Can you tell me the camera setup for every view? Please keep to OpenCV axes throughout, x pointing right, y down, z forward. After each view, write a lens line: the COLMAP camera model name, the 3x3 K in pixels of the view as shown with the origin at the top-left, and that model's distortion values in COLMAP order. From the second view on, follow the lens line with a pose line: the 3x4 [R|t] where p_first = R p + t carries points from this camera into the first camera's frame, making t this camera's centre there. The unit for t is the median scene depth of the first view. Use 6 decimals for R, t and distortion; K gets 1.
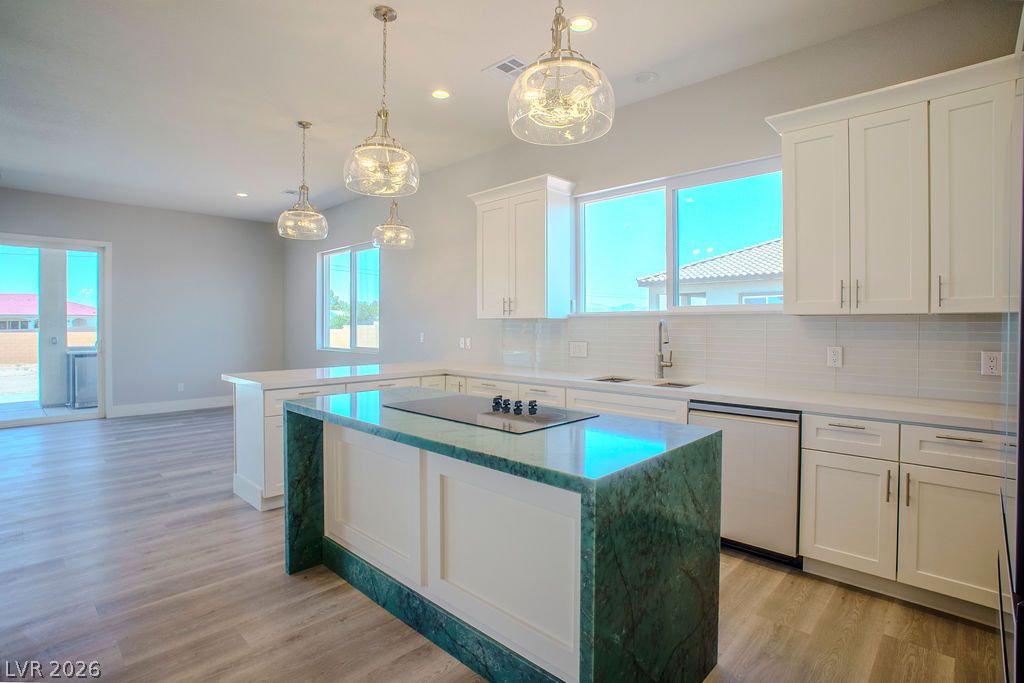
lens RADIAL K [[500.8, 0, 514.2], [0, 500.8, 332.0], [0, 0, 1]] dist [-0.068320, 0.026891]
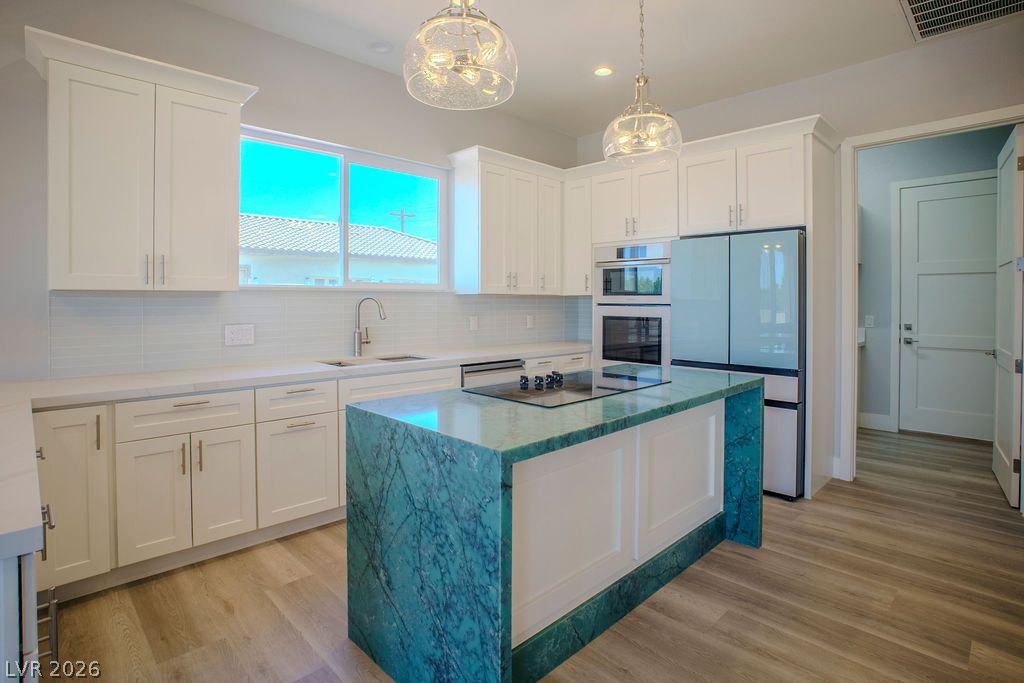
lens RADIAL K [[516.4, 0, 512.4], [0, 516.4, 316.2], [0, 0, 1]] dist [-0.054905, 0.027098]
pose [[0.045190, -0.026260, 0.998633, -0.848824], [0.012962, 0.999586, 0.025698, -0.008625], [-0.998894, 0.011782, 0.045511, 0.826878]]
